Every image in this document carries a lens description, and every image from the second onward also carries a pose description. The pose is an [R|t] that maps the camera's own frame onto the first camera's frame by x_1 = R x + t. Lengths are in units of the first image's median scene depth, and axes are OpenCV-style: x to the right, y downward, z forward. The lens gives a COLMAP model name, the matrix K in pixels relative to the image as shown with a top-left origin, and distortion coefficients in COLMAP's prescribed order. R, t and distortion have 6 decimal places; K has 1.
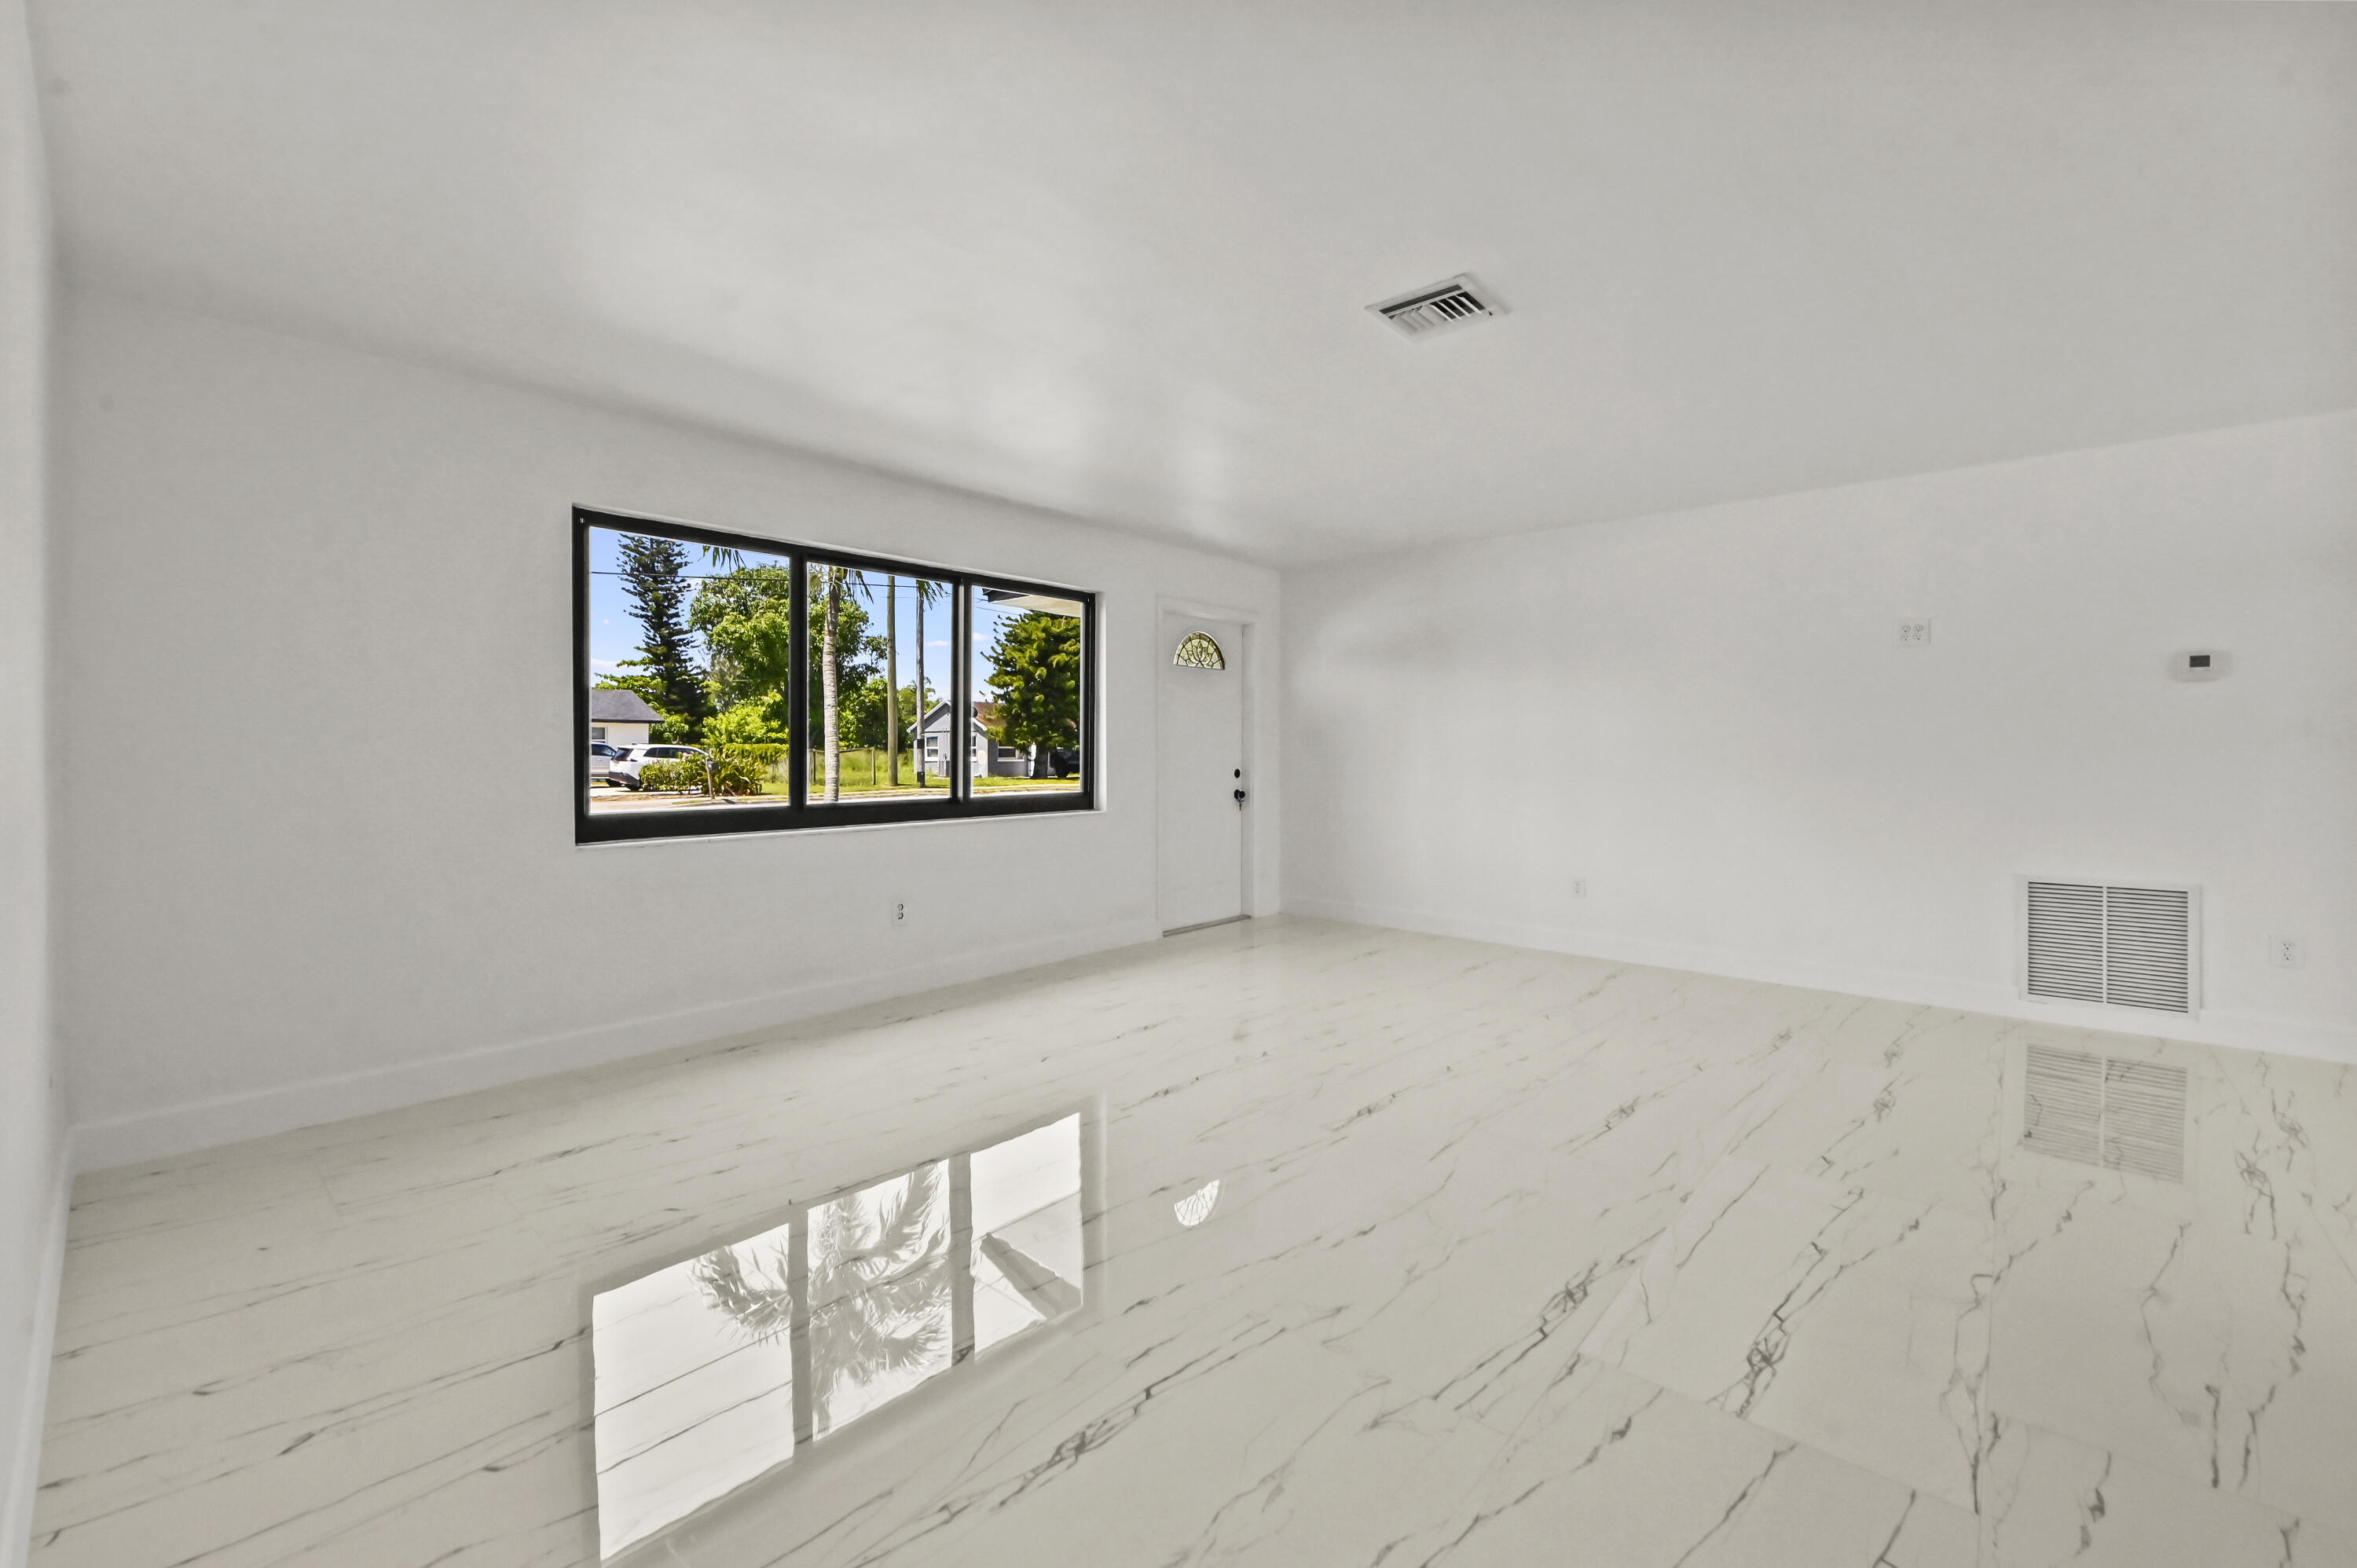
lens RADIAL K [[946.0, 0, 1178.5], [0, 946.0, 784.0], [0, 0, 1]] dist [-0.018484, -0.000143]
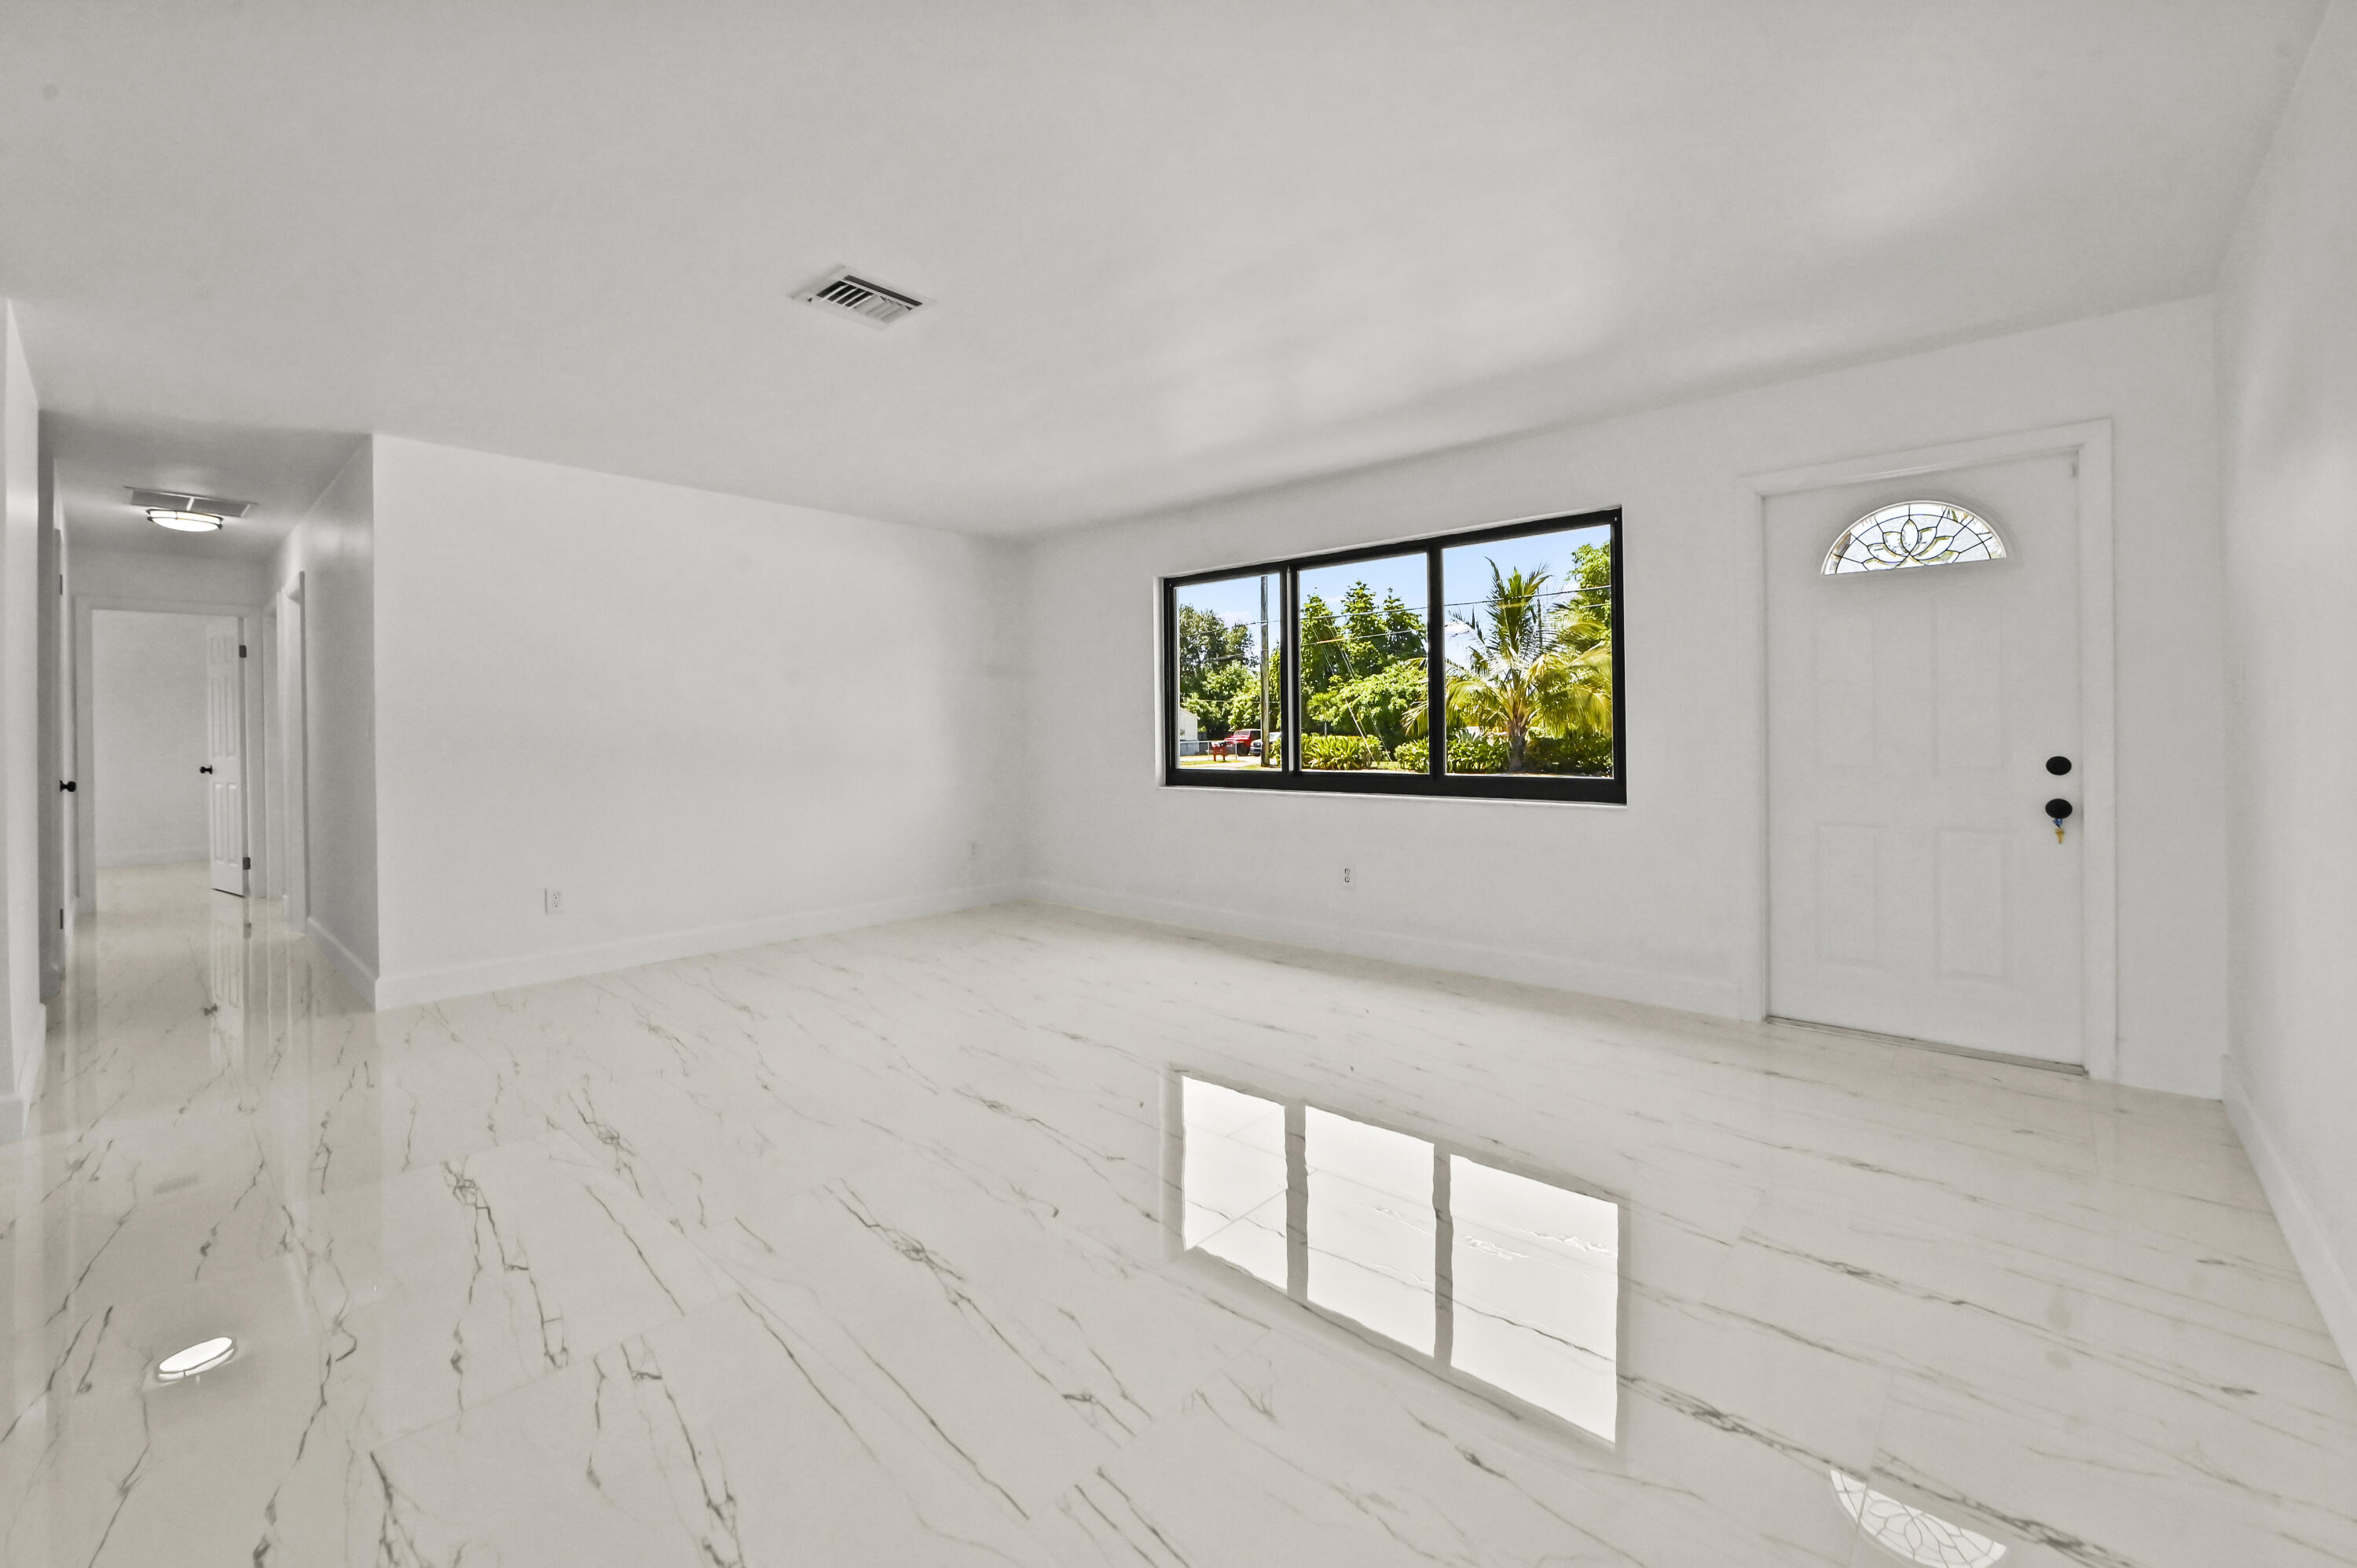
lens RADIAL K [[942.0, 0, 1183.0], [0, 942.0, 758.3], [0, 0, 1]] dist [-0.001206, 0.000061]
pose [[0.008120, 0.035217, -0.999347, 0.925648], [-0.021713, 0.999150, 0.035034, -0.038067], [0.999731, 0.021414, 0.008878, 0.942240]]
